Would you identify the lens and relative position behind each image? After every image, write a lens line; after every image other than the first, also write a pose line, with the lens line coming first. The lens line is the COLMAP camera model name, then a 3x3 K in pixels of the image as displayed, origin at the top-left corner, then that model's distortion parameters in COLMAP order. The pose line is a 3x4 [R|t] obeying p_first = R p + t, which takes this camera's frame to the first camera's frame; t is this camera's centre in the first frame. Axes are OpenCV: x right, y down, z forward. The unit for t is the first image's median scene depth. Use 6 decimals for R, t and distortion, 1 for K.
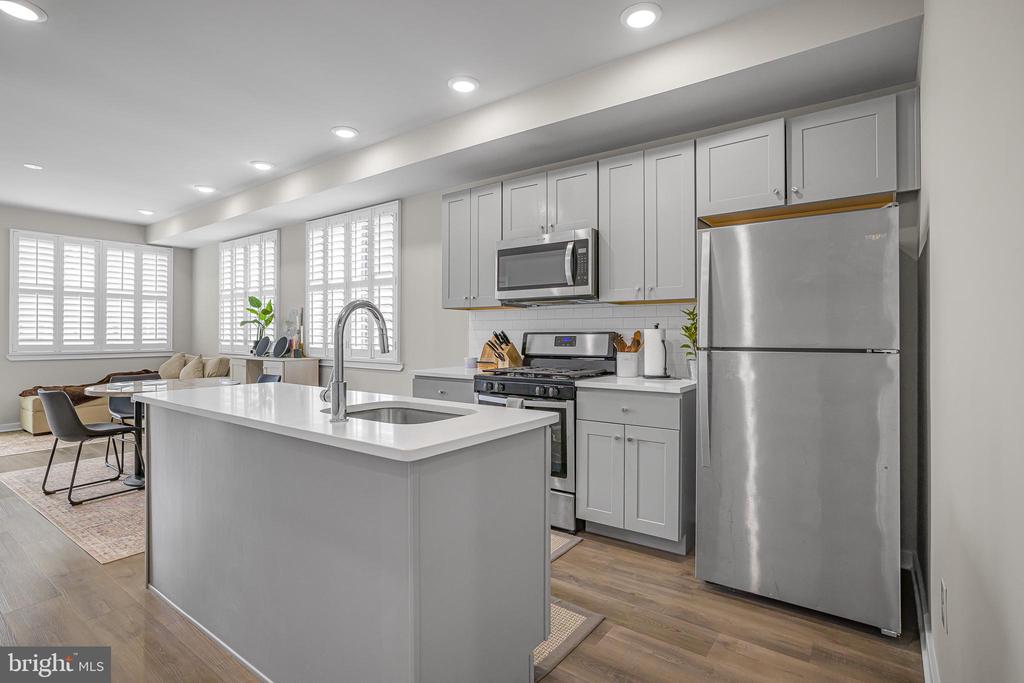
lens RADIAL K [[503.3, 0, 515.0], [0, 503.3, 332.5], [0, 0, 1]] dist [-0.007365, 0.006910]
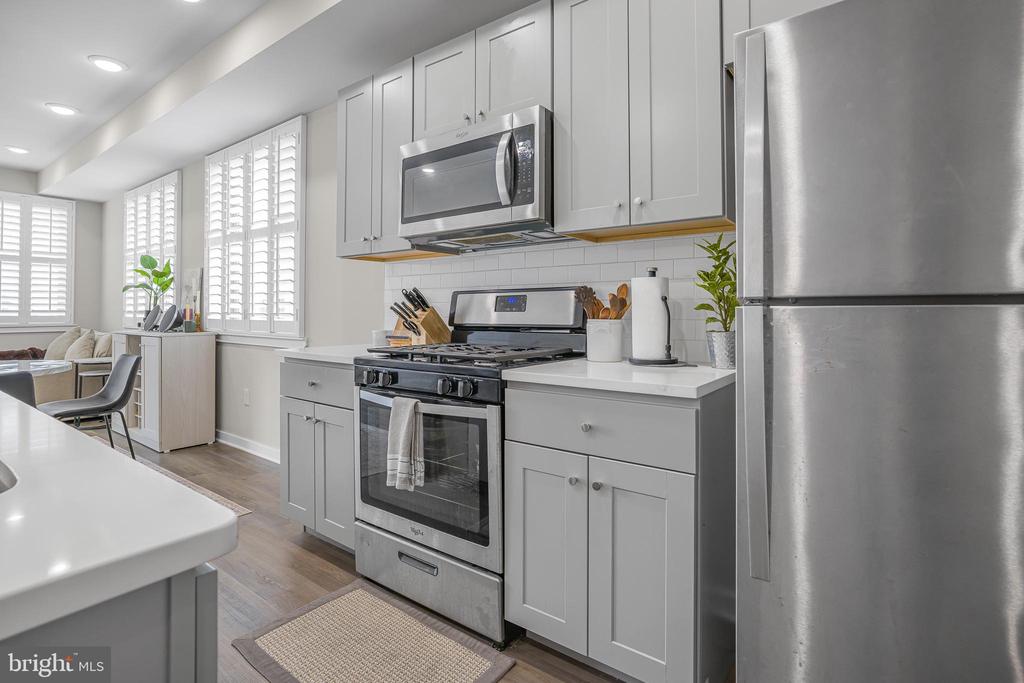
lens RADIAL K [[503.3, 0, 518.1], [0, 503.3, 305.3], [0, 0, 1]] dist [-0.007365, 0.006910]
pose [[0.999953, -0.000976, -0.009604, 0.111360], [0.000888, 0.999958, -0.009167, 0.024449], [0.009612, 0.009158, 0.999912, 0.353930]]
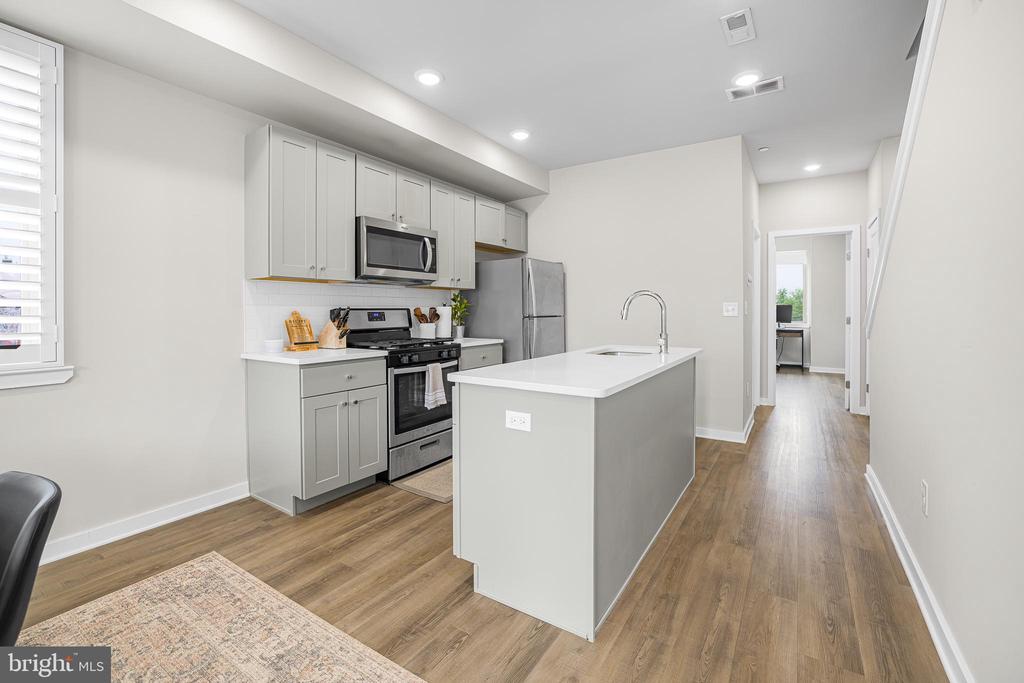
lens RADIAL K [[442.1, 0, 511.9], [0, 442.1, 312.4], [0, 0, 1]] dist [-0.044529, 0.015077]
pose [[-0.059747, -0.009247, 0.998171, -0.868763], [-0.008189, 0.999928, 0.008774, -0.002743], [-0.998180, -0.007650, -0.059819, 0.732172]]
